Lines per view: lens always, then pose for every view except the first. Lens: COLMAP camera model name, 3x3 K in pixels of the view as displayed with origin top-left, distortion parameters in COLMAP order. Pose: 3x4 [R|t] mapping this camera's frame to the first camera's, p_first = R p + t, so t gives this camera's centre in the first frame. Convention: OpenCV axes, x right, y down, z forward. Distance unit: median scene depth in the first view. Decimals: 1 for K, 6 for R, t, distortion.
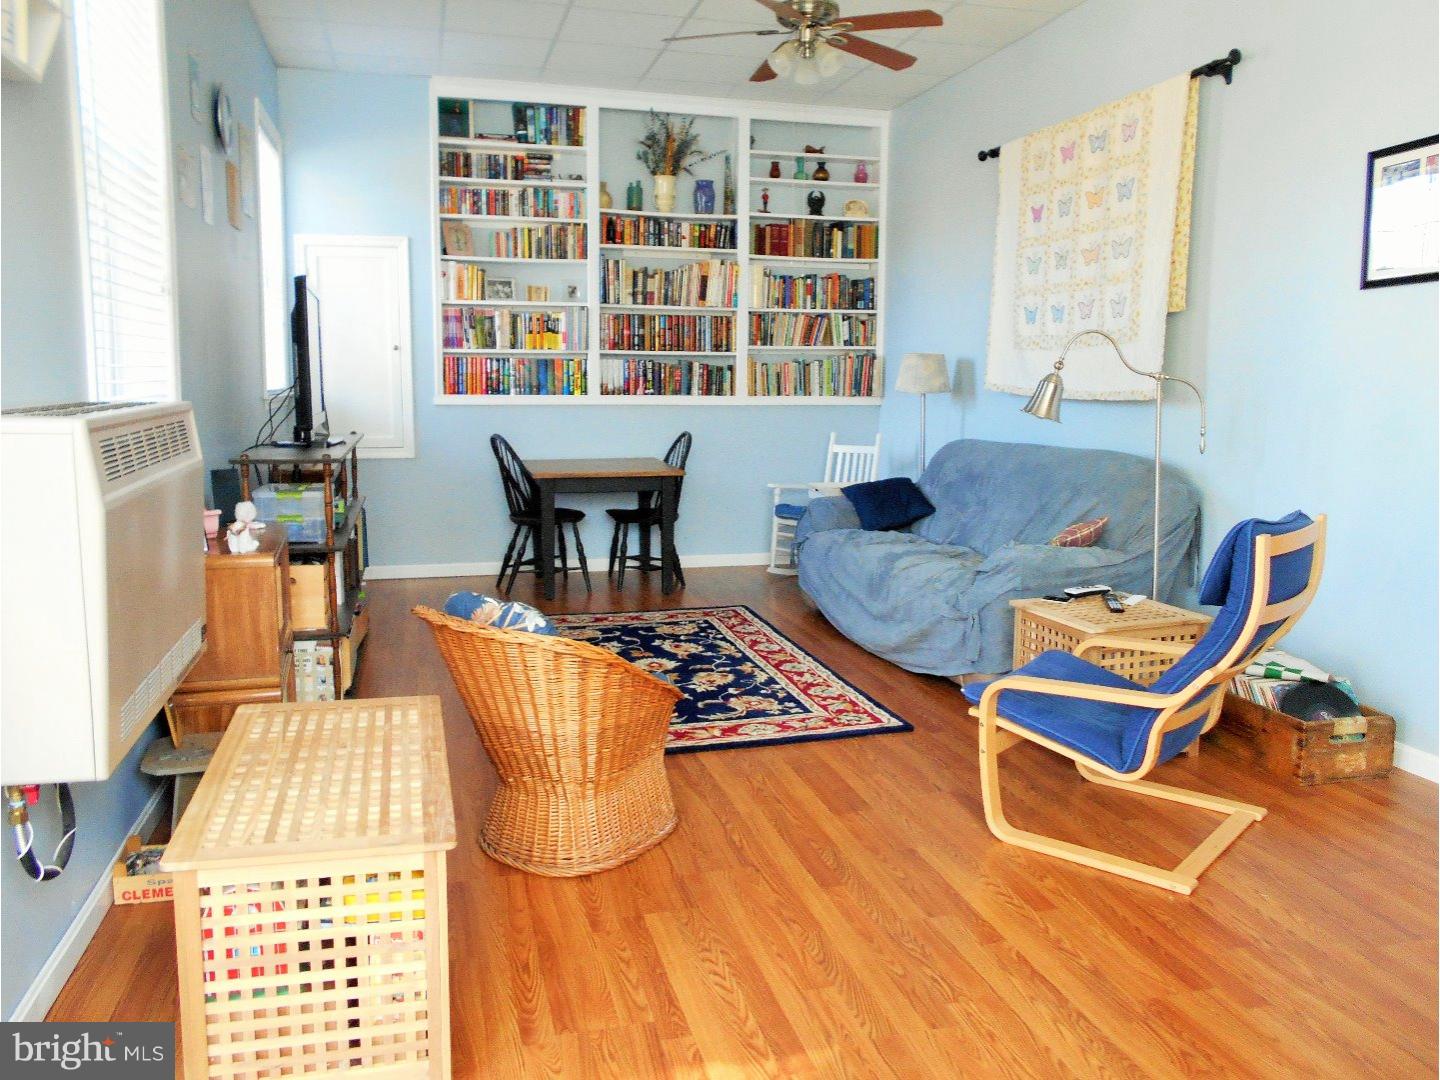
lens RADIAL K [[1109.0, 0, 720.0], [0, 1109.0, 540.0], [0, 0, 1]] dist [-0.029255, 0.004645]
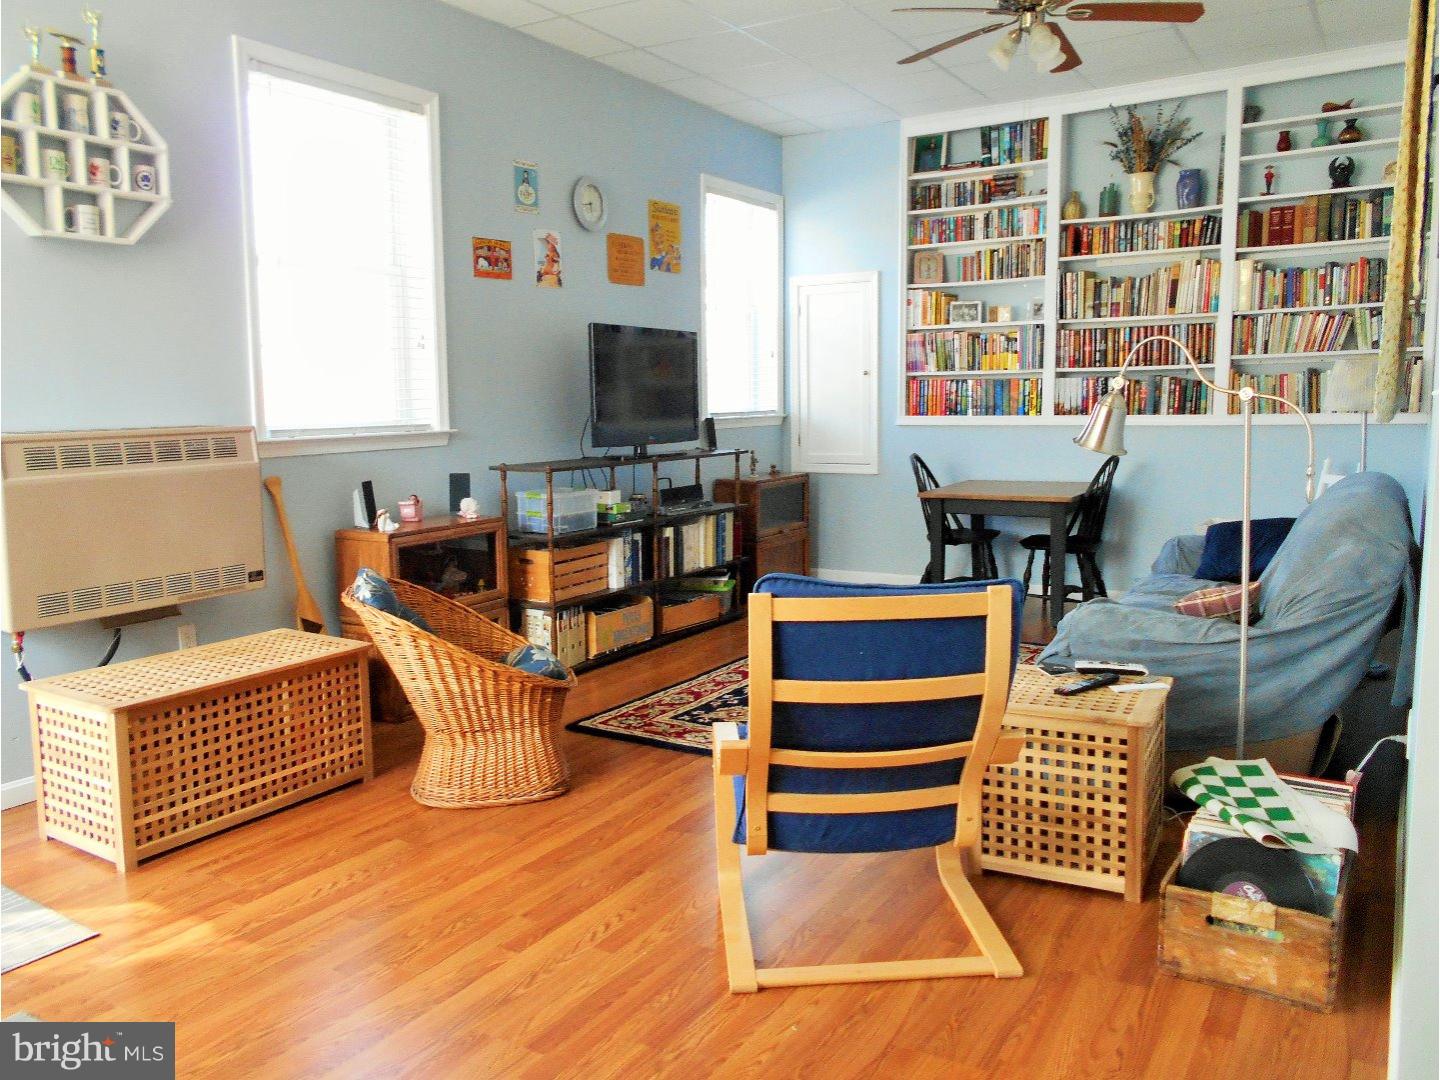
lens RADIAL K [[1097.7, 0, 720.0], [0, 1097.7, 540.0], [0, 0, 1]] dist [-0.073829, 0.114742]
pose [[0.679012, 0.073029, -0.730486, 0.397274], [-0.083690, 0.996253, 0.021805, -0.020336], [0.729341, 0.046329, 0.682580, 0.156615]]
